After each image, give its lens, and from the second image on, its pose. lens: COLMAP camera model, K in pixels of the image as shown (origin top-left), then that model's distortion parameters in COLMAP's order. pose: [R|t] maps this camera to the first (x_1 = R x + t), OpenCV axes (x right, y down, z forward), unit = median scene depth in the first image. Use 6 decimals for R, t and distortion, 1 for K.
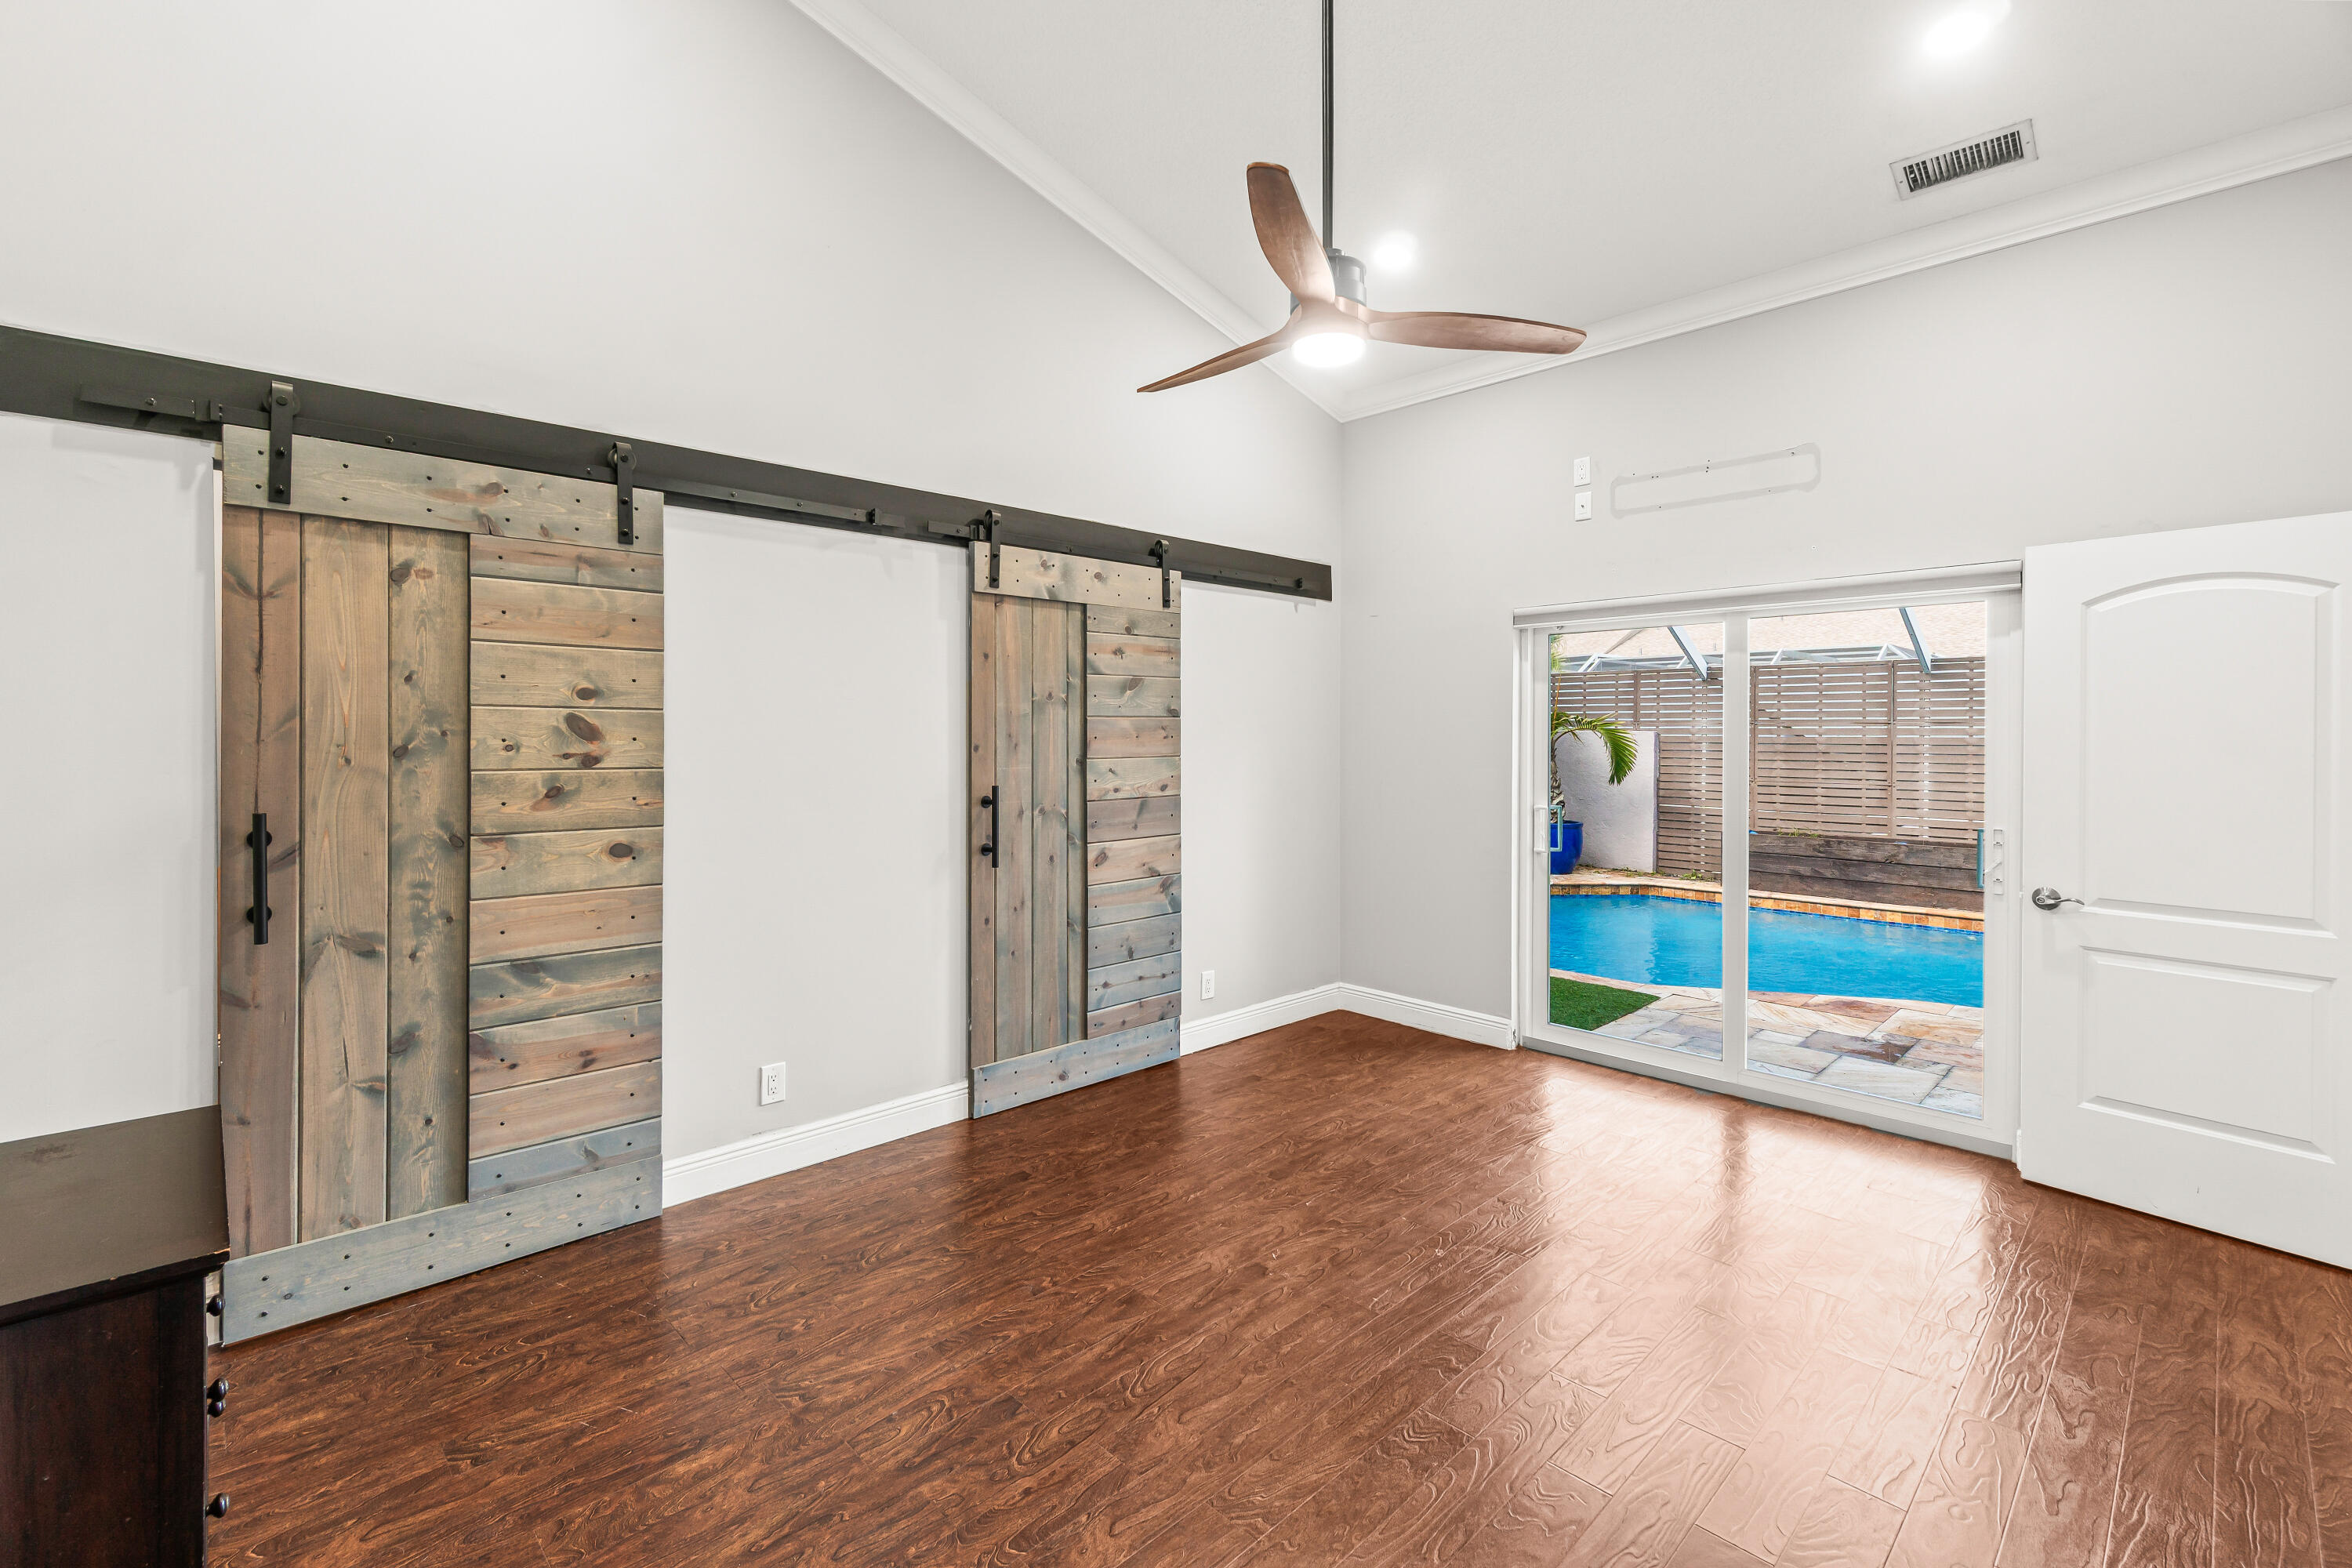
lens RADIAL K [[1019.4, 0, 1183.7], [0, 1019.4, 732.1], [0, 0, 1]] dist [-0.009529, 0.004181]
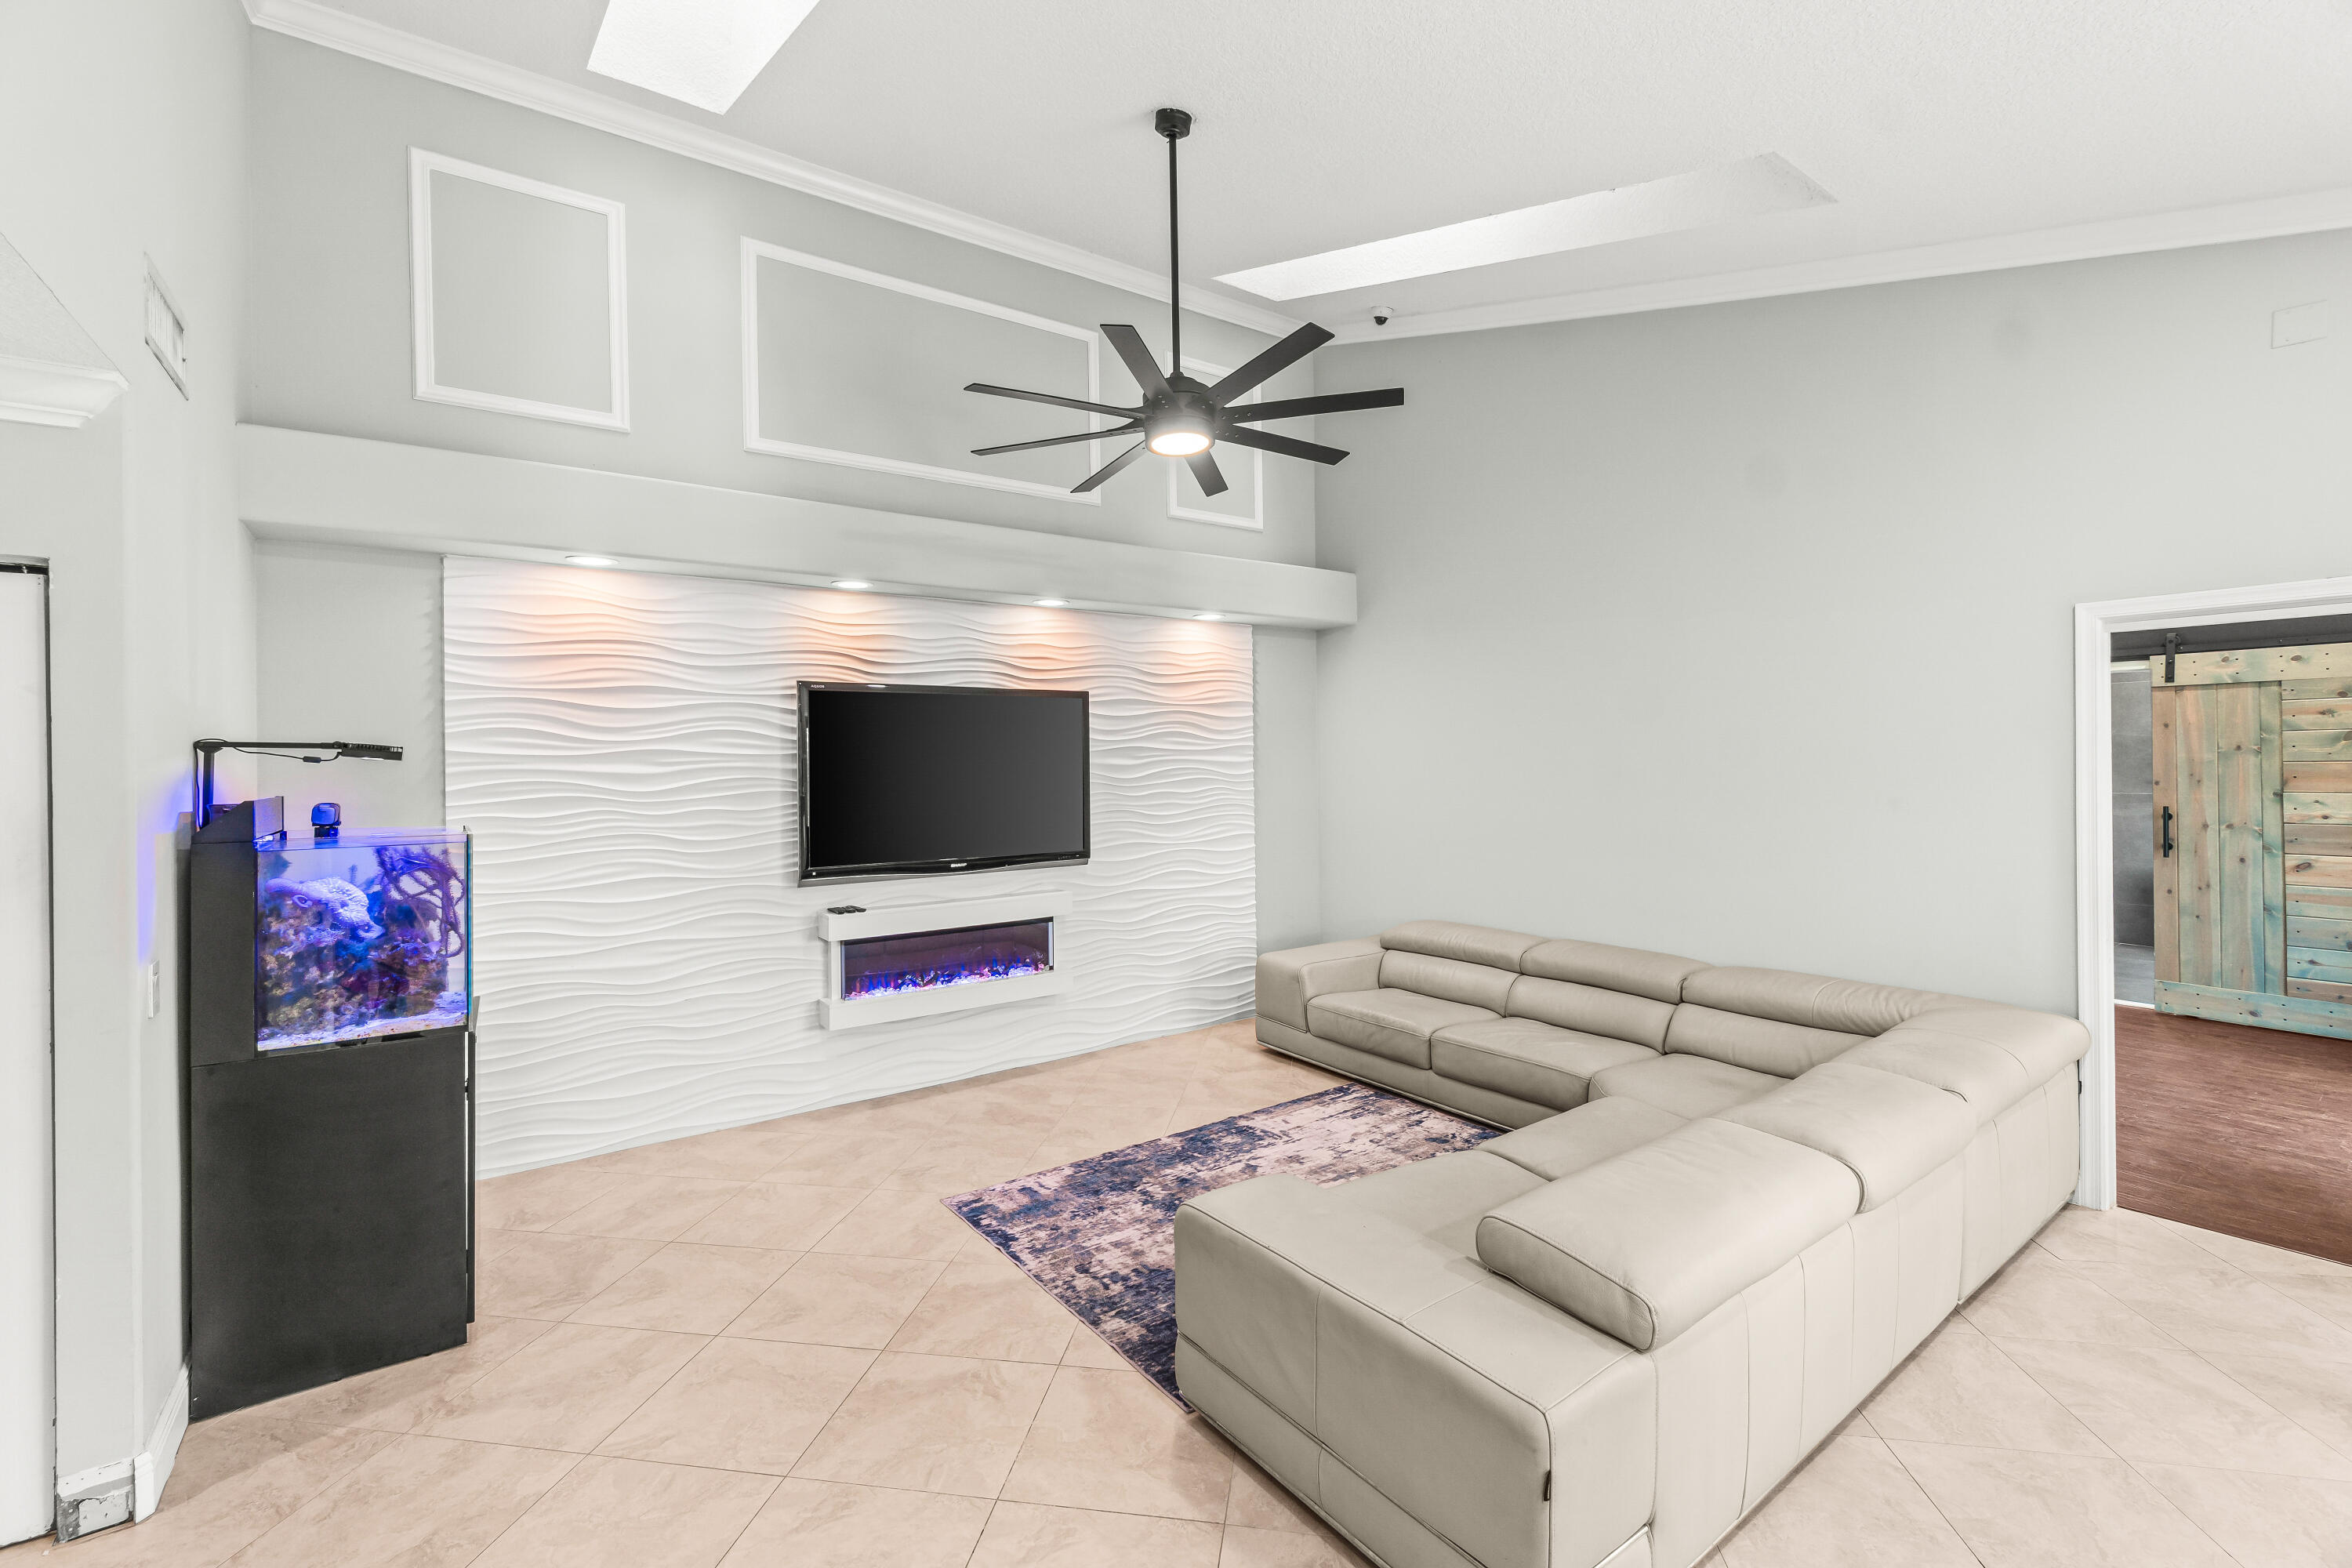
lens RADIAL K [[1019.4, 0, 1171.4], [0, 1019.4, 761.2], [0, 0, 1]] dist [-0.009529, 0.004181]
pose [[-0.130875, 0.004334, -0.991389, 1.490858], [0.012523, 0.999918, 0.002718, -0.039642], [0.991320, -0.012059, -0.130919, -0.319561]]
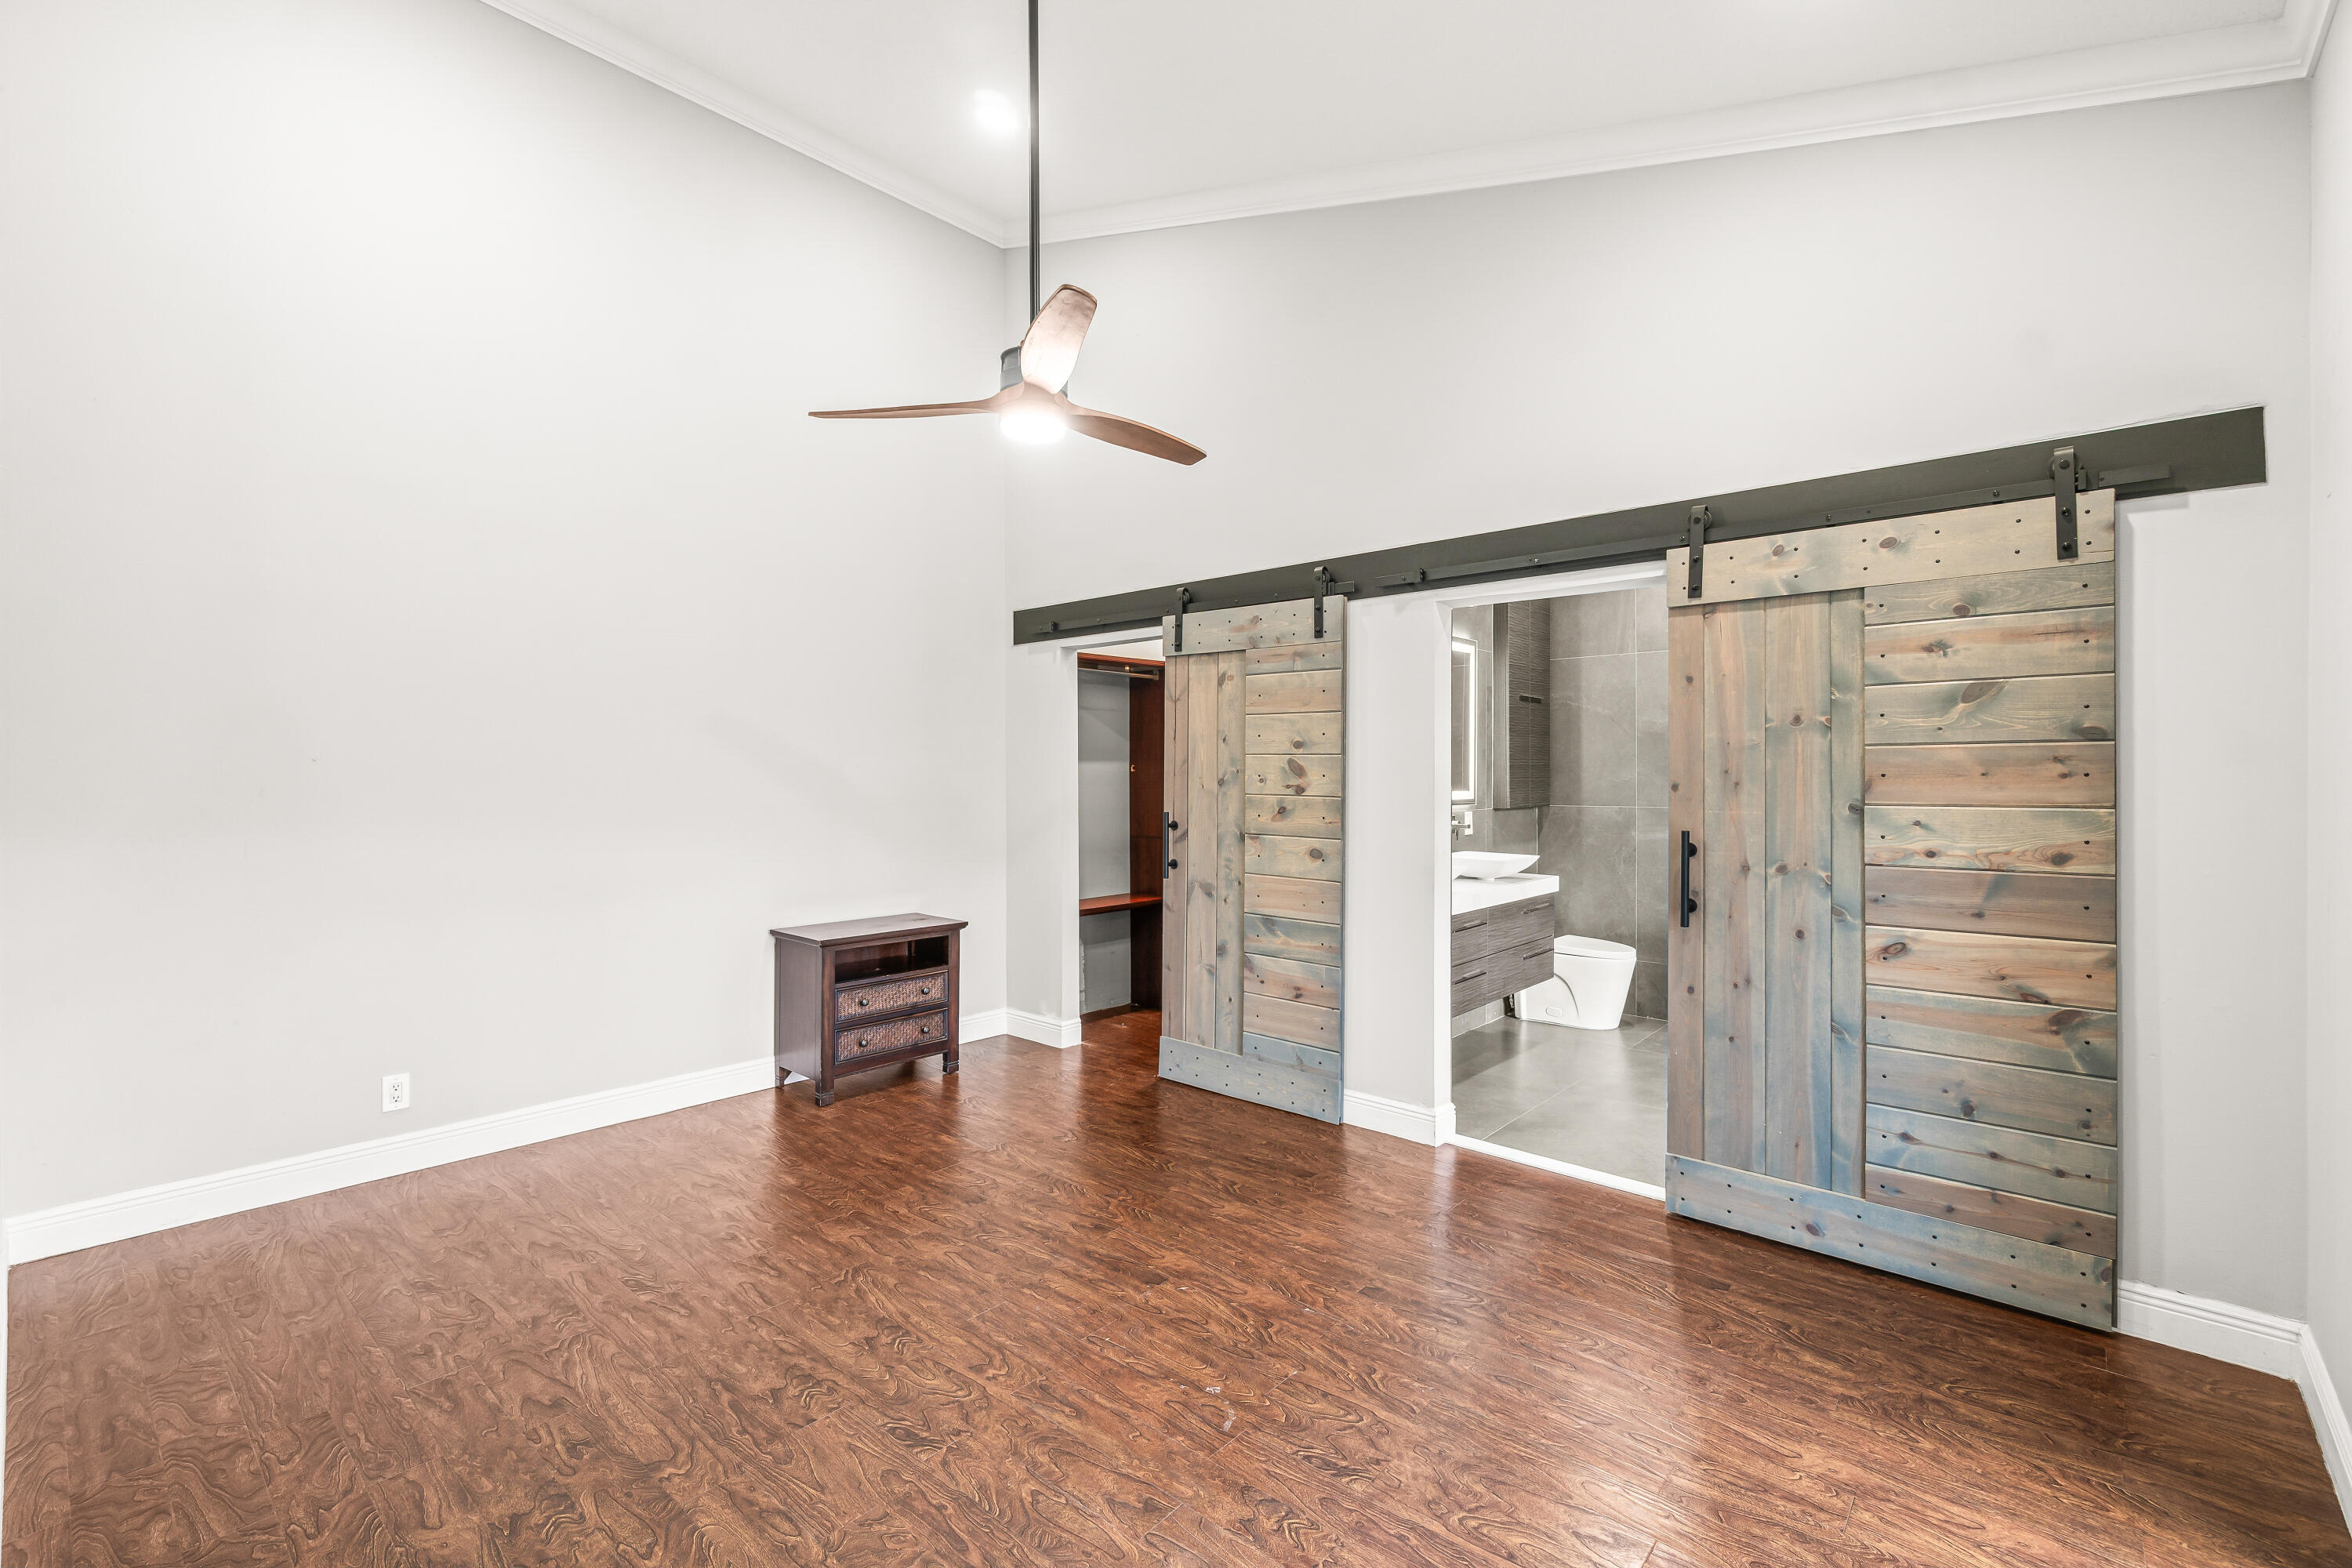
lens RADIAL K [[1019.4, 0, 1179.9], [0, 1019.4, 784.3], [0, 0, 1]] dist [-0.009529, 0.004181]
pose [[0.082637, 0.002274, -0.996577, 0.581672], [-0.005010, 0.999986, 0.001866, 0.012808], [0.996567, 0.004839, 0.082648, 0.473688]]
